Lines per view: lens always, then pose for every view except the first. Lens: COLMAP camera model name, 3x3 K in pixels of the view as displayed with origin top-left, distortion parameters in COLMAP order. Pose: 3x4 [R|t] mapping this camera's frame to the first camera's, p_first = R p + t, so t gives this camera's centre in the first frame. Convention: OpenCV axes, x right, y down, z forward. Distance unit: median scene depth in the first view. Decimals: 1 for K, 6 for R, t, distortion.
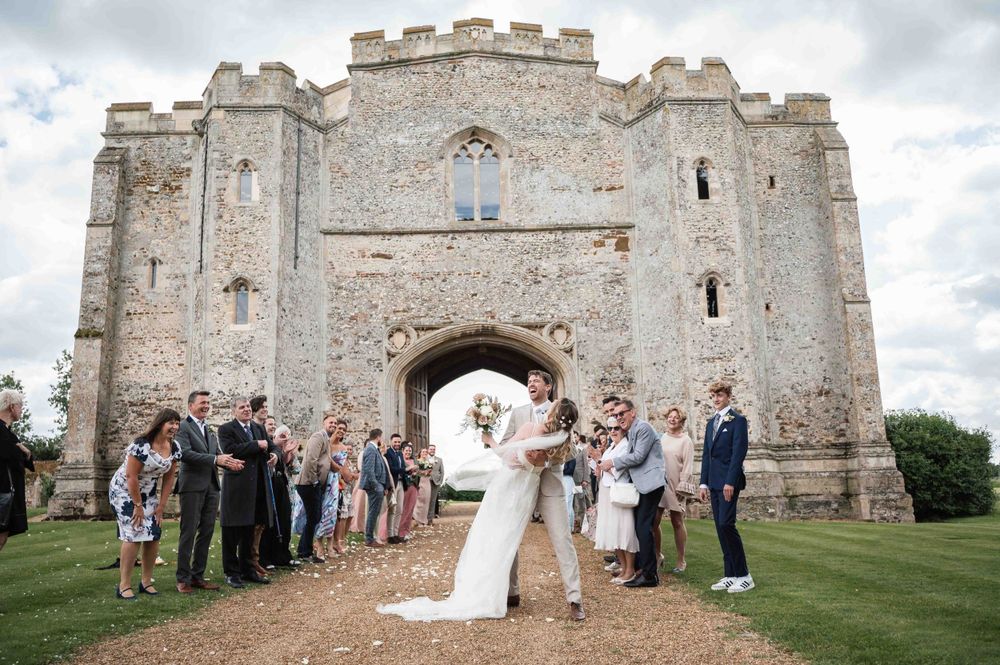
lens RADIAL K [[791.6, 0, 505.9], [0, 791.6, 331.6], [0, 0, 1]] dist [-0.001809, -0.021059]
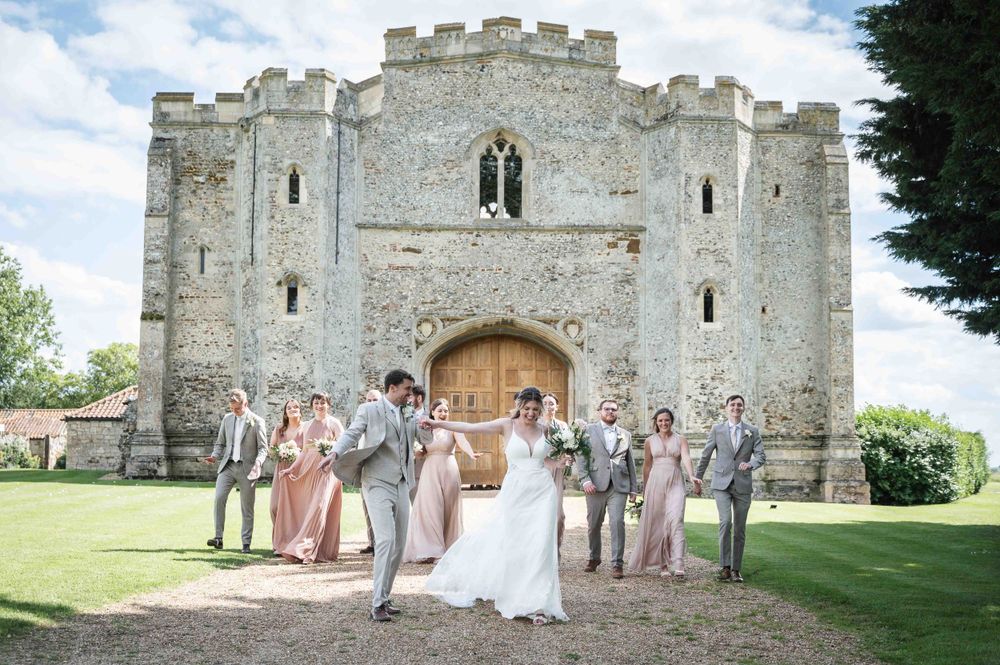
lens RADIAL K [[1321.8, 0, 501.4], [0, 1321.8, 329.2], [0, 0, 1]] dist [-0.017529, 0.000000]
pose [[0.999396, 0.034605, 0.003243, -0.036662], [-0.034756, 0.994774, 0.096005, -0.169691], [0.000096, -0.096059, 0.995376, -0.831456]]
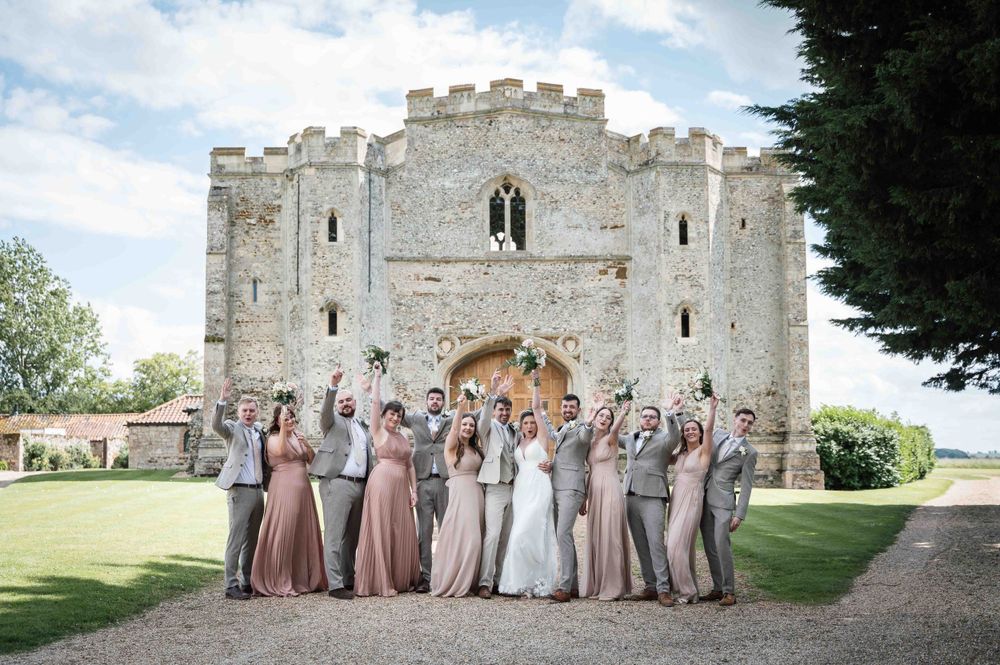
lens RADIAL K [[1247.8, 0, 501.6], [0, 1247.8, 339.5], [0, 0, 1]] dist [-0.022947, 0.000000]
pose [[0.999793, 0.020347, -0.000201, -0.044178], [-0.020215, 0.994325, 0.104448, -0.215778], [0.002325, -0.104423, 0.994530, -1.032591]]
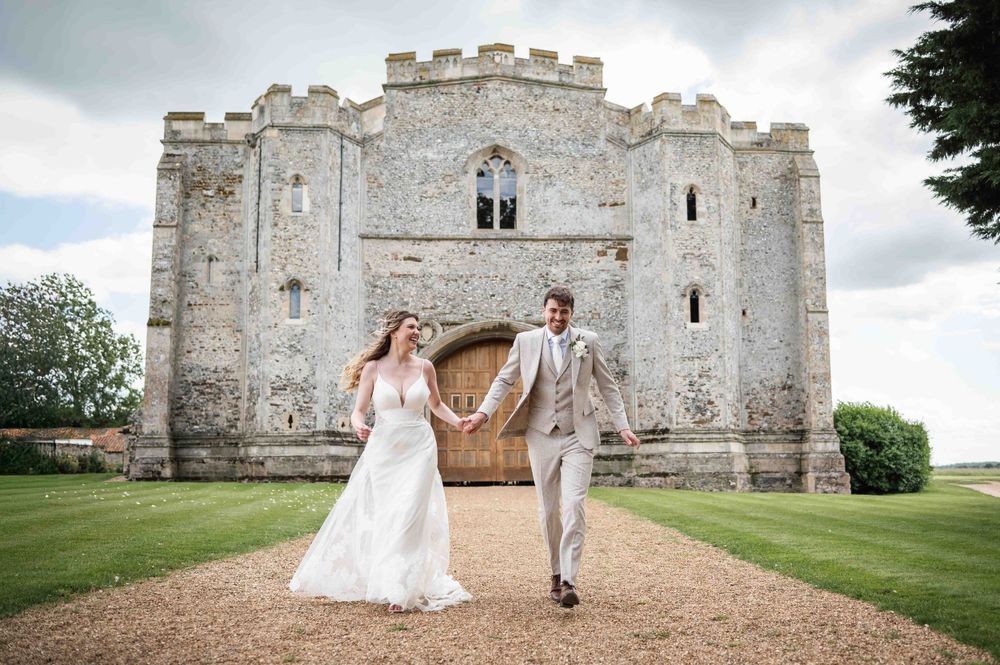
lens RADIAL K [[949.6, 0, 544.4], [0, 949.6, 343.1], [0, 0, 1]] dist [-0.009324, 0.000000]
pose [[0.998717, 0.024903, 0.044090, -0.024120], [-0.027621, 0.997684, 0.062155, -0.066349], [-0.042440, -0.063293, 0.997092, -0.392559]]
